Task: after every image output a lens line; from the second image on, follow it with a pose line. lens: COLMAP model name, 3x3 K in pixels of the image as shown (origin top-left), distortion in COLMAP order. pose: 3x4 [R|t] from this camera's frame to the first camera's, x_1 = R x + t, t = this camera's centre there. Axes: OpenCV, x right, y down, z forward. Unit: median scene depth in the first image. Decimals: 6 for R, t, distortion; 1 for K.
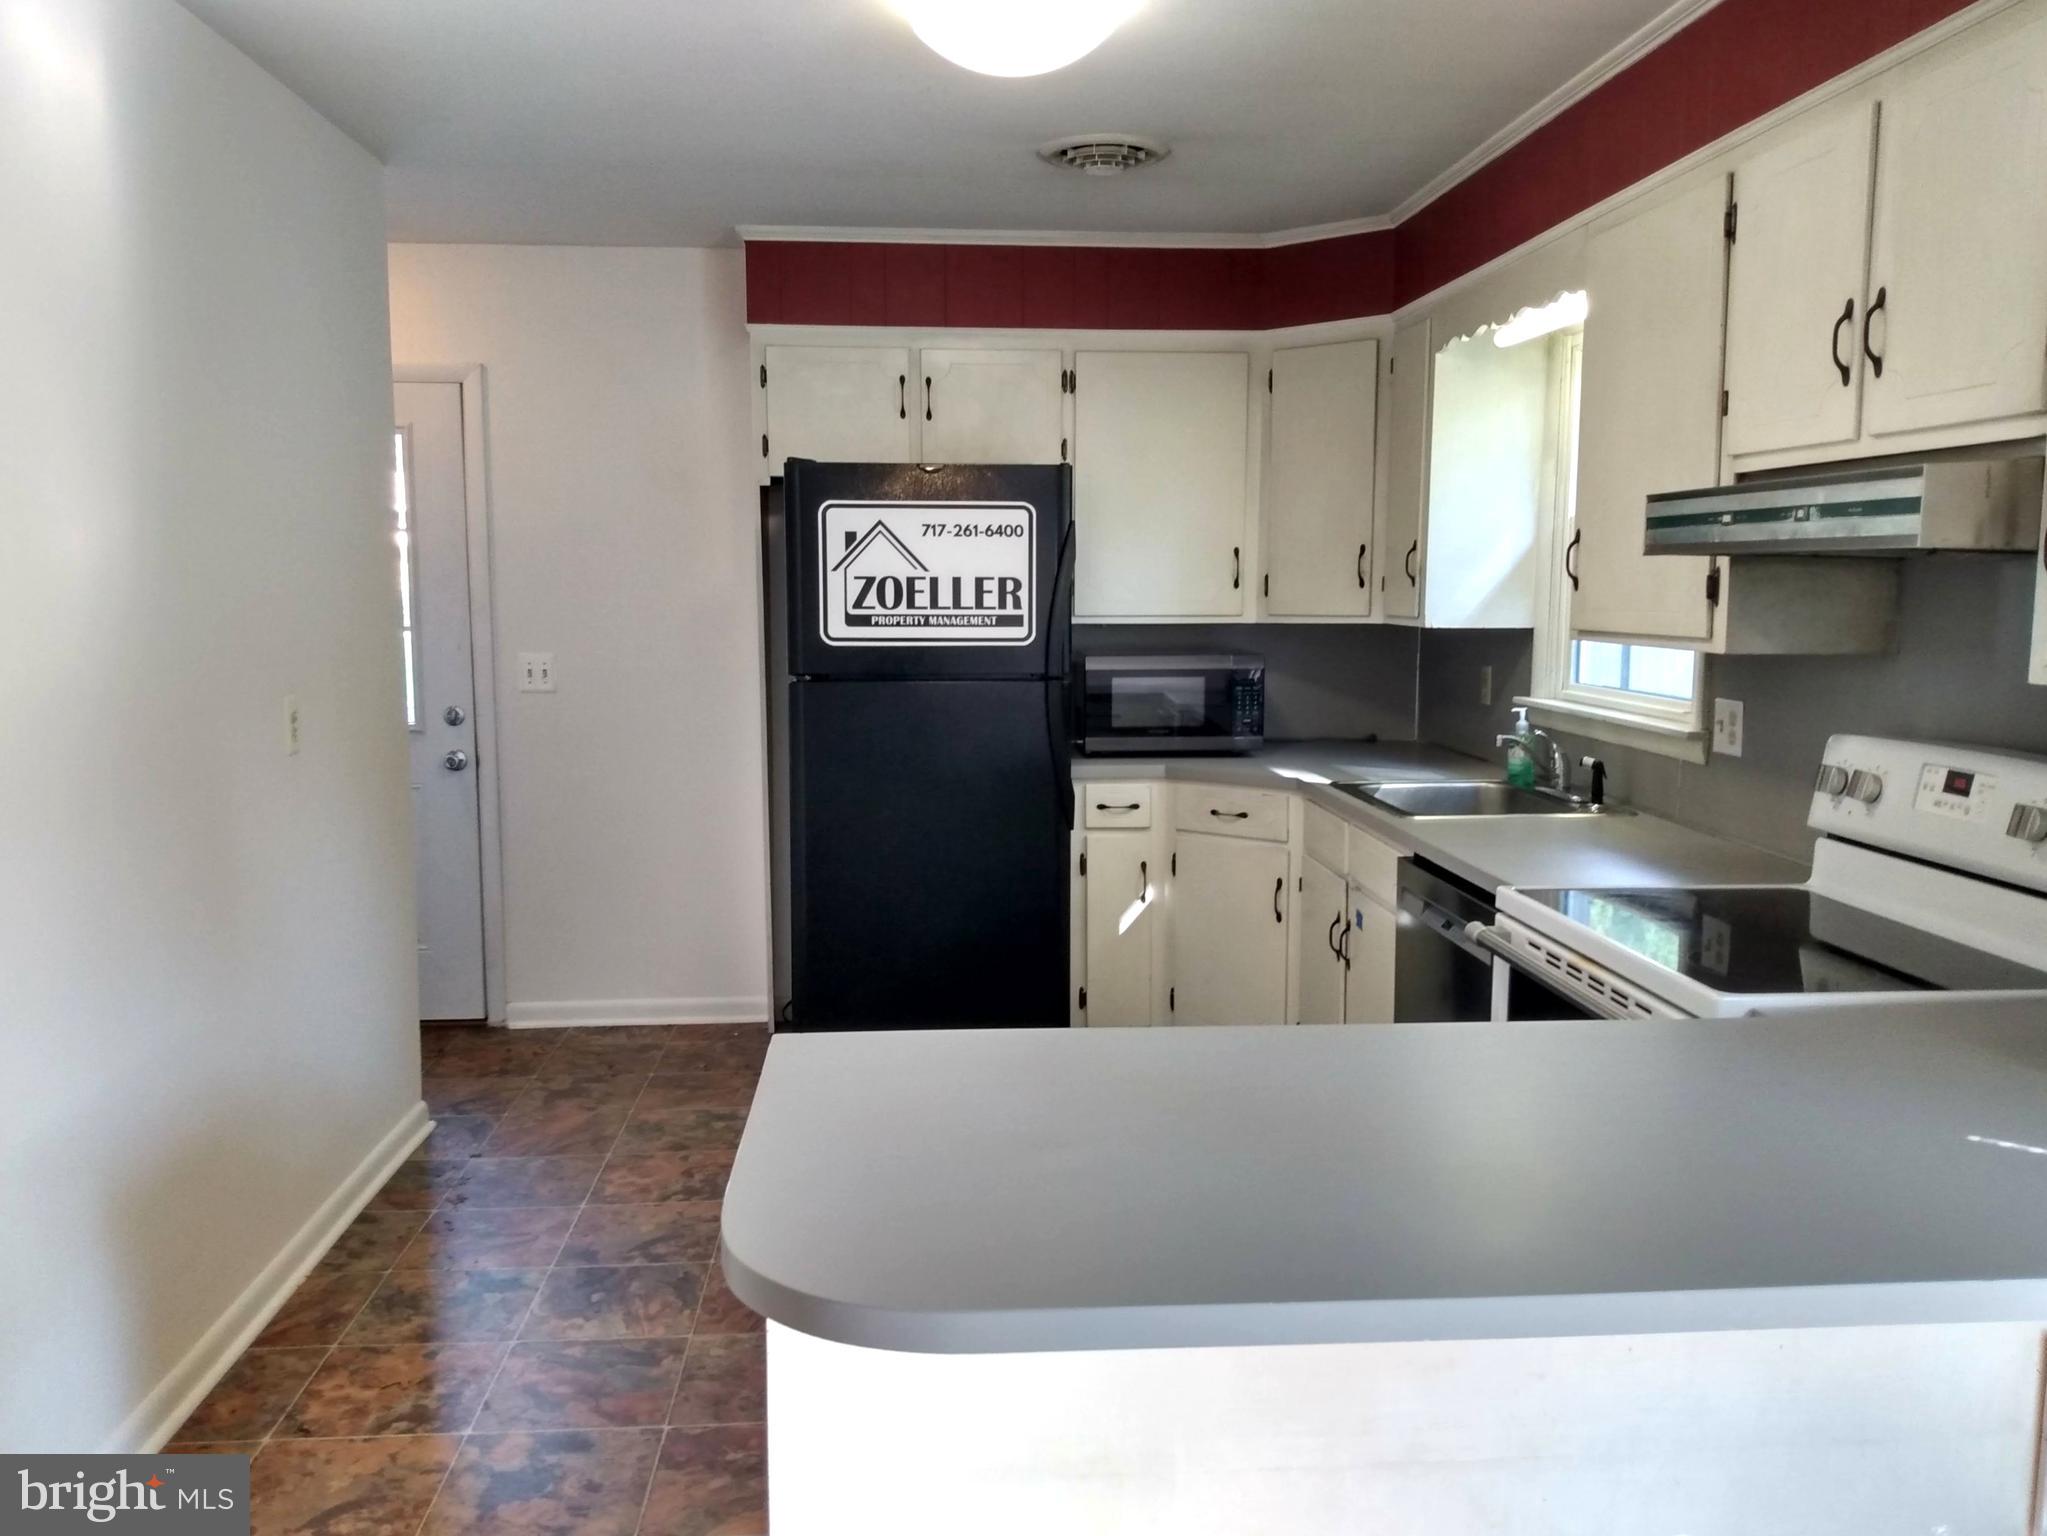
lens RADIAL K [[1608.8, 0, 1033.4], [0, 1608.8, 772.0], [0, 0, 1]] dist [0.057132, -0.034254]
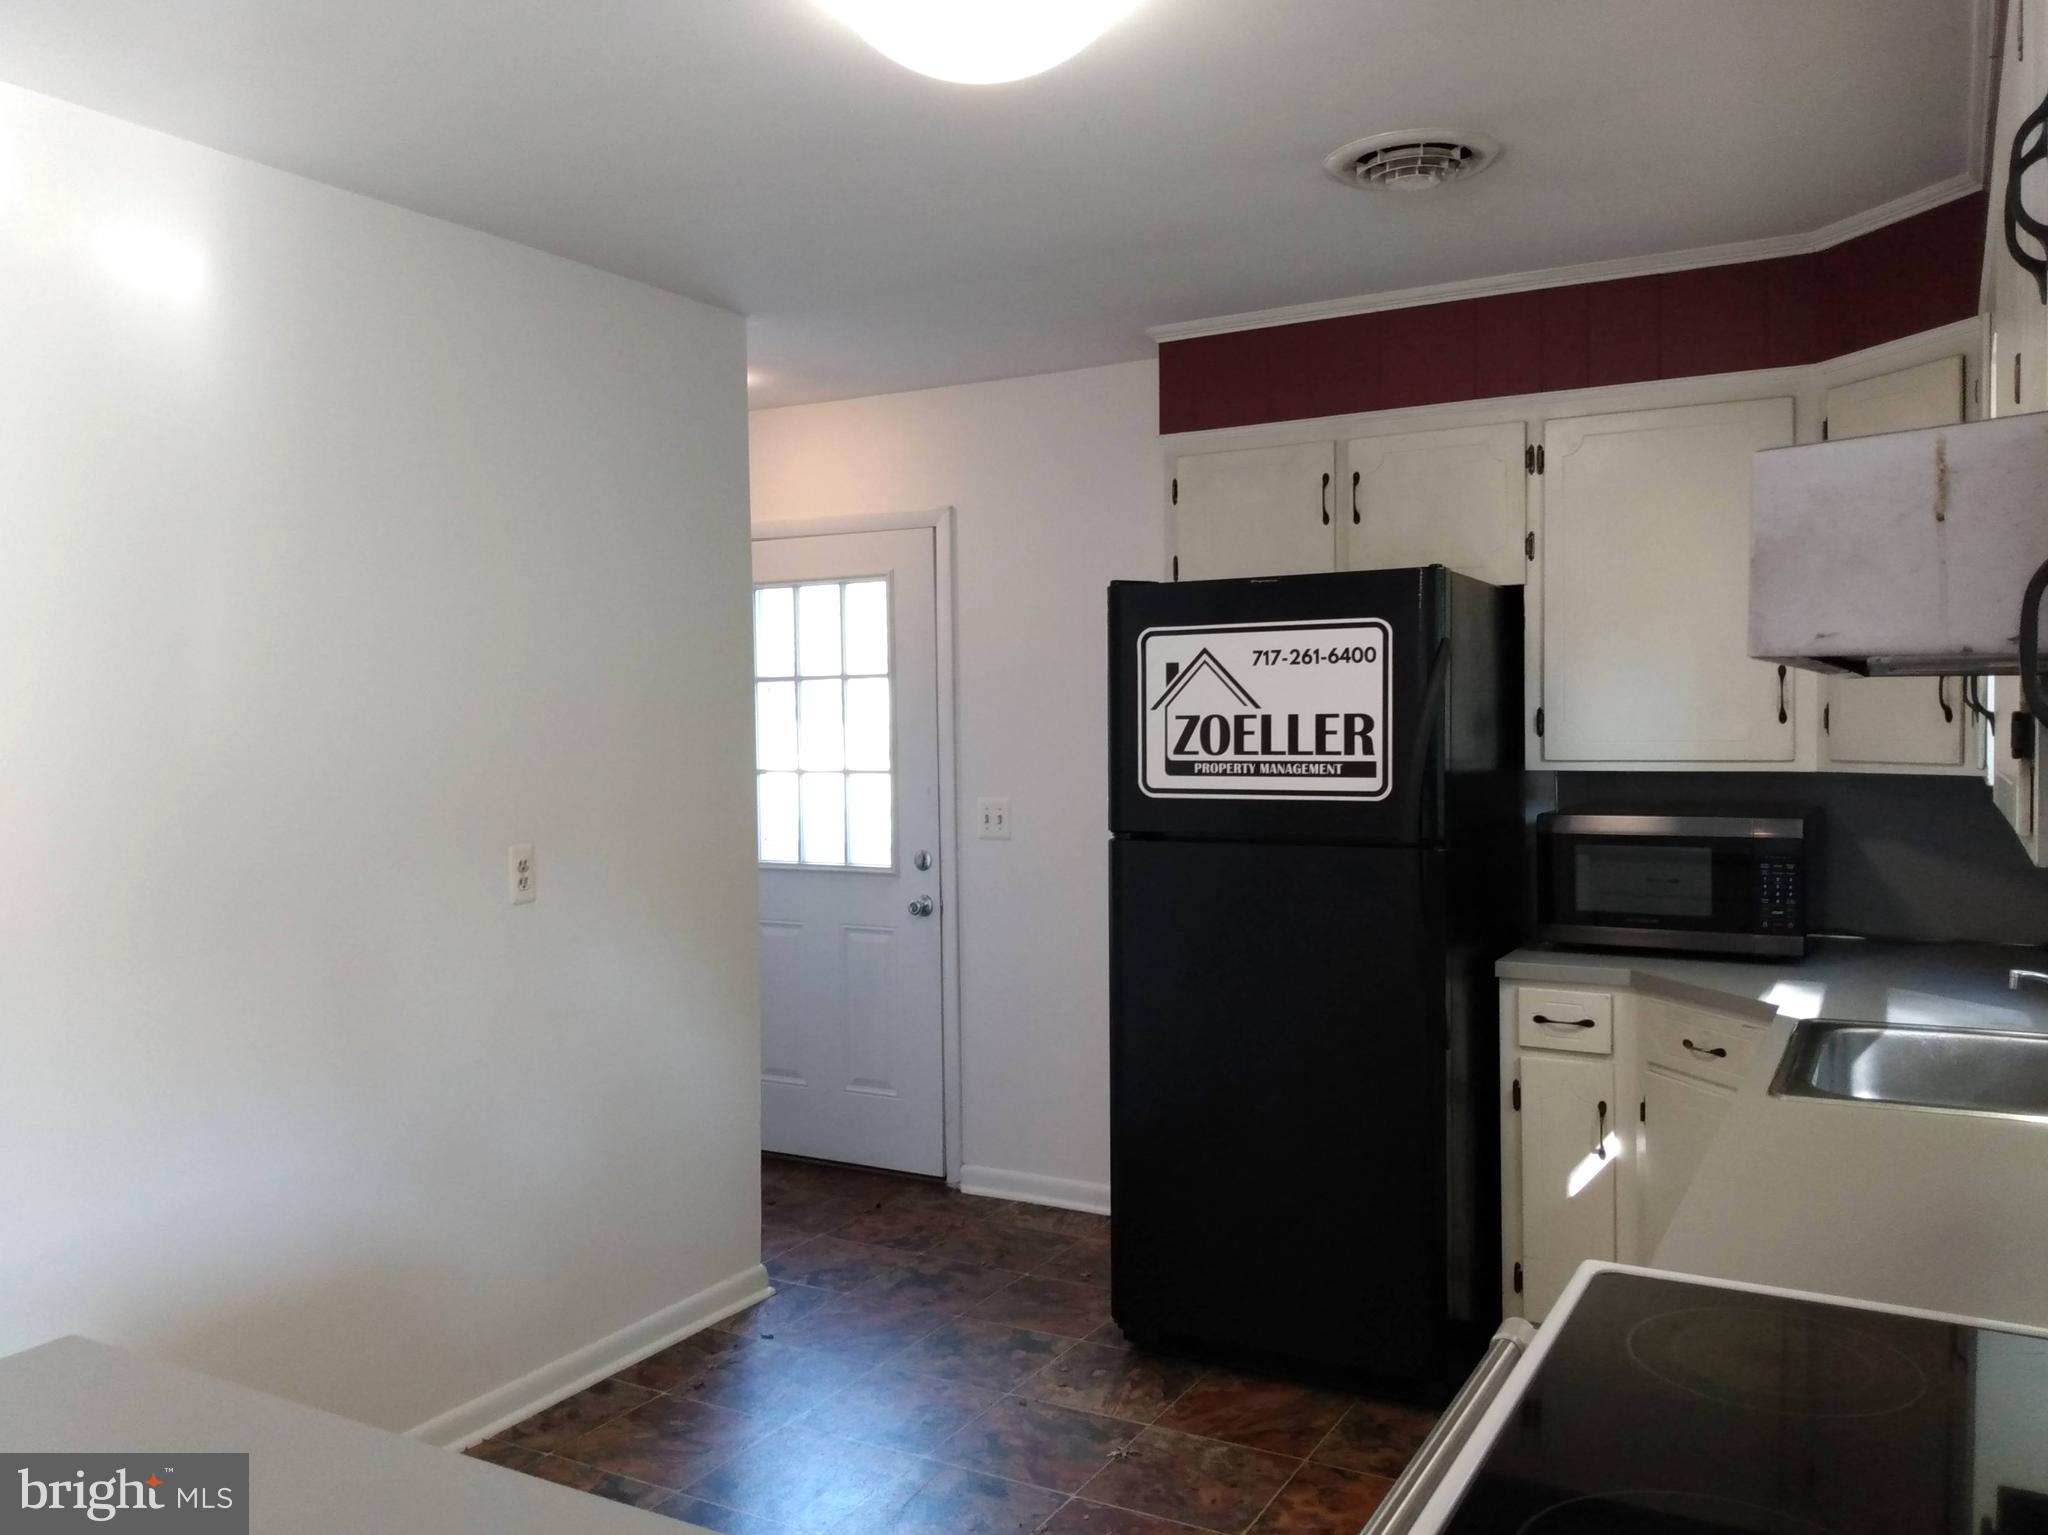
lens RADIAL K [[1609.6, 0, 1013.7], [0, 1609.6, 758.4], [0, 0, 1]] dist [0.057132, -0.034254]
pose [[0.827101, 0.002508, -0.562048, 0.285071], [-0.052008, 0.996041, -0.072091, -0.034287], [0.559642, 0.088858, 0.823957, 0.262979]]
